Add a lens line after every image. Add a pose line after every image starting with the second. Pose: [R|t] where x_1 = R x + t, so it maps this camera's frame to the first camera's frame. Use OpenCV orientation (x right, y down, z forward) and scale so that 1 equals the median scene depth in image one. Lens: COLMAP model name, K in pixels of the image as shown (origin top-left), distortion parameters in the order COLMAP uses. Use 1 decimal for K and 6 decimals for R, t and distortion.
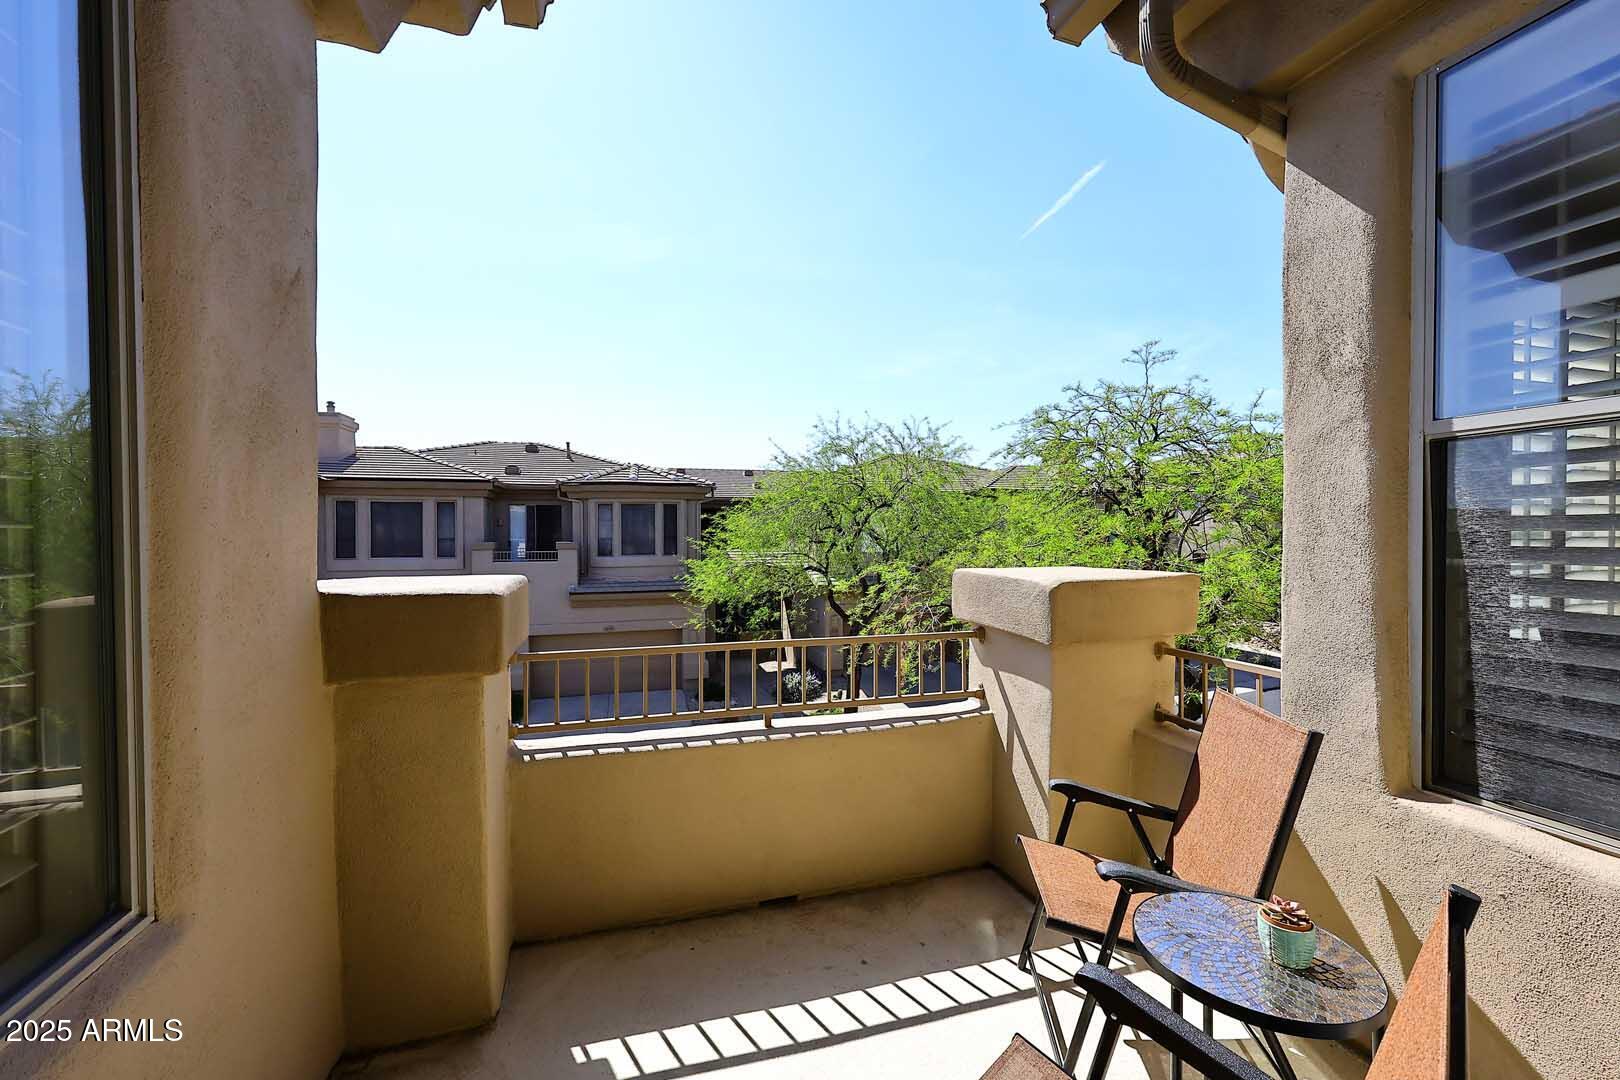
lens RADIAL K [[651.1, 0, 802.2], [0, 651.1, 539.8], [0, 0, 1]] dist [0.001369, 0.000837]
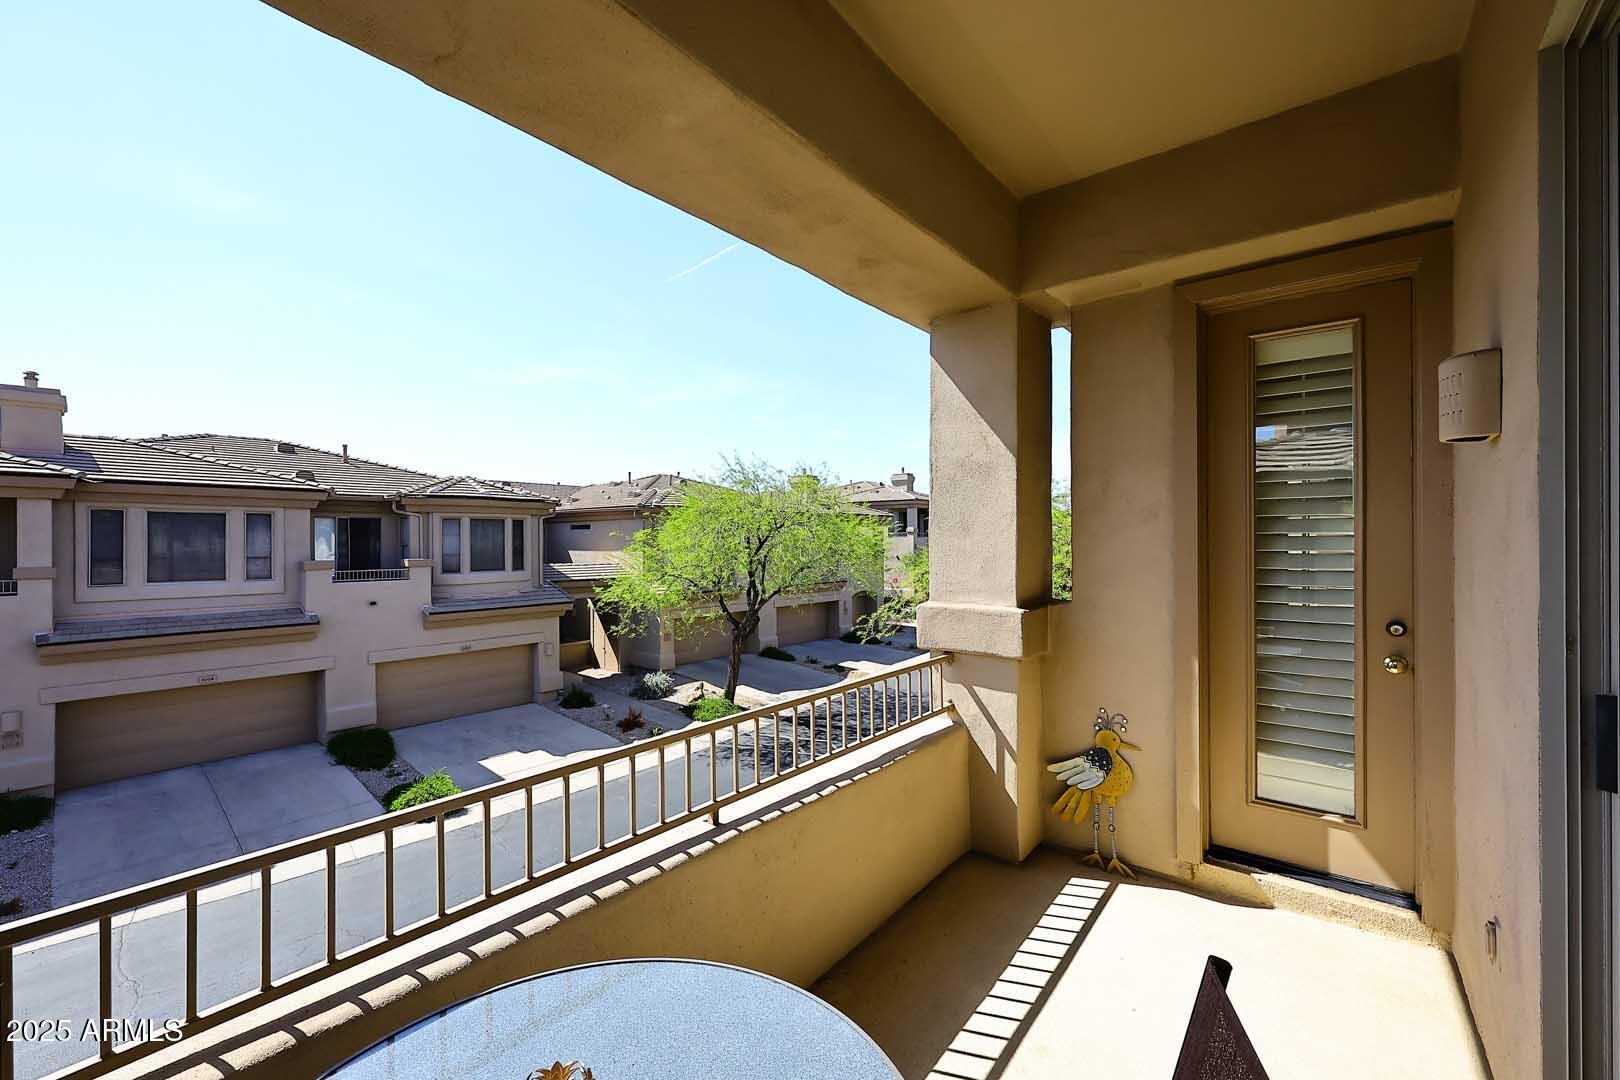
lens RADIAL K [[651.1, 0, 826.8], [0, 651.1, 542.1], [0, 0, 1]] dist [0.001369, 0.000837]
pose [[0.833157, -0.003038, 0.553028, -0.374758], [0.014277, 0.999770, -0.016017, 0.002809], [-0.552852, 0.021240, 0.833009, -0.093863]]
